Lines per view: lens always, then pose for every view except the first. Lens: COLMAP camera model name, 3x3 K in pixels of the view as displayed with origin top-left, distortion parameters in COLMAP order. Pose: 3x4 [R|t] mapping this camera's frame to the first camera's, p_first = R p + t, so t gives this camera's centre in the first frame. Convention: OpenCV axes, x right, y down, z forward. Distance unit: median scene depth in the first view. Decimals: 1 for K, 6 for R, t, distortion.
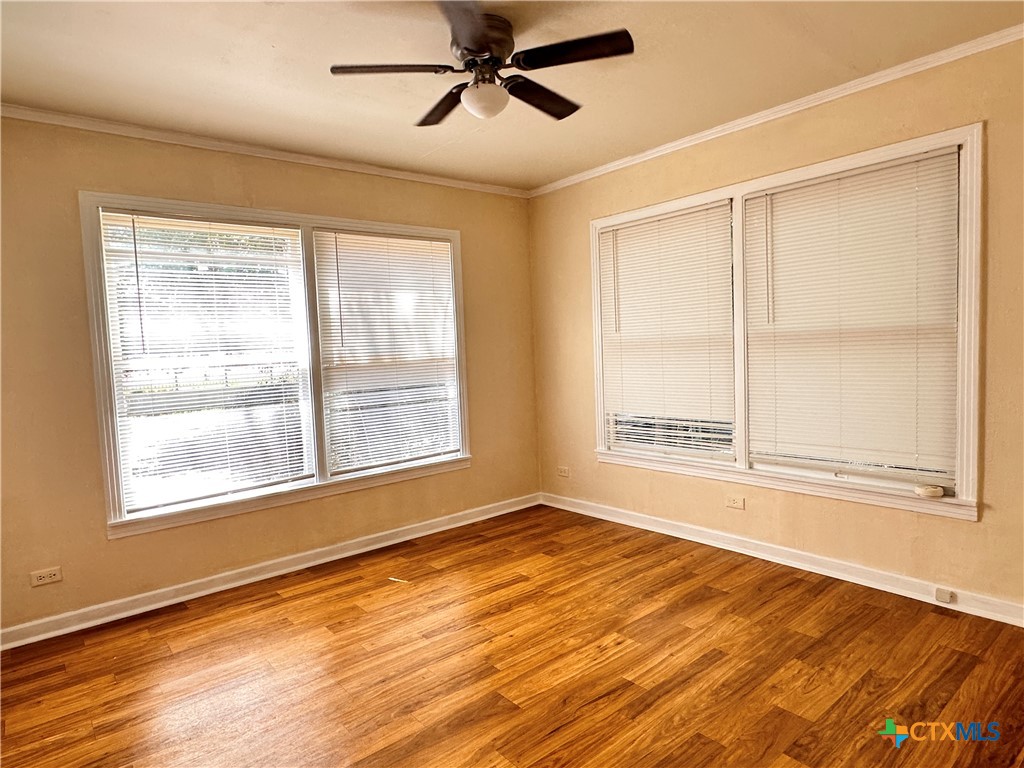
lens RADIAL K [[600.1, 0, 513.3], [0, 600.1, 387.0], [0, 0, 1]] dist [-0.002771, -0.002284]
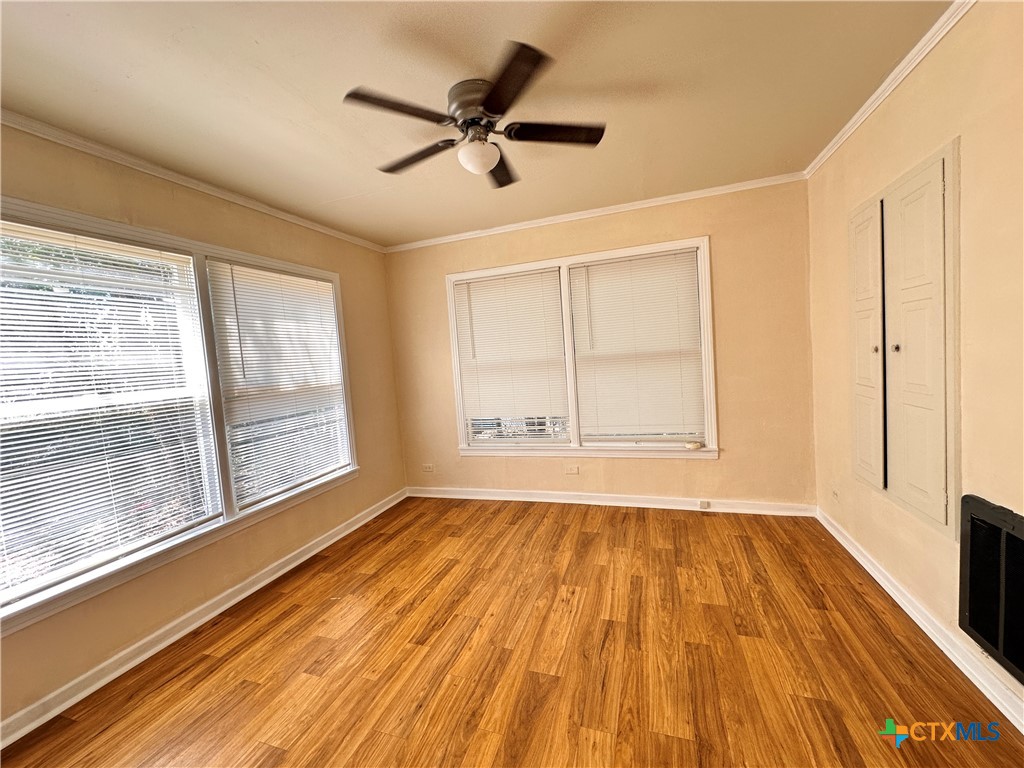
lens RADIAL K [[406.1, 0, 510.8], [0, 406.1, 383.4], [0, 0, 1]] dist [-0.004997, 0.001086]
pose [[0.854285, -0.053277, 0.517067, -0.281753], [0.070251, 0.997441, -0.013293, -0.020787], [-0.515036, 0.047680, 0.855841, 0.216502]]
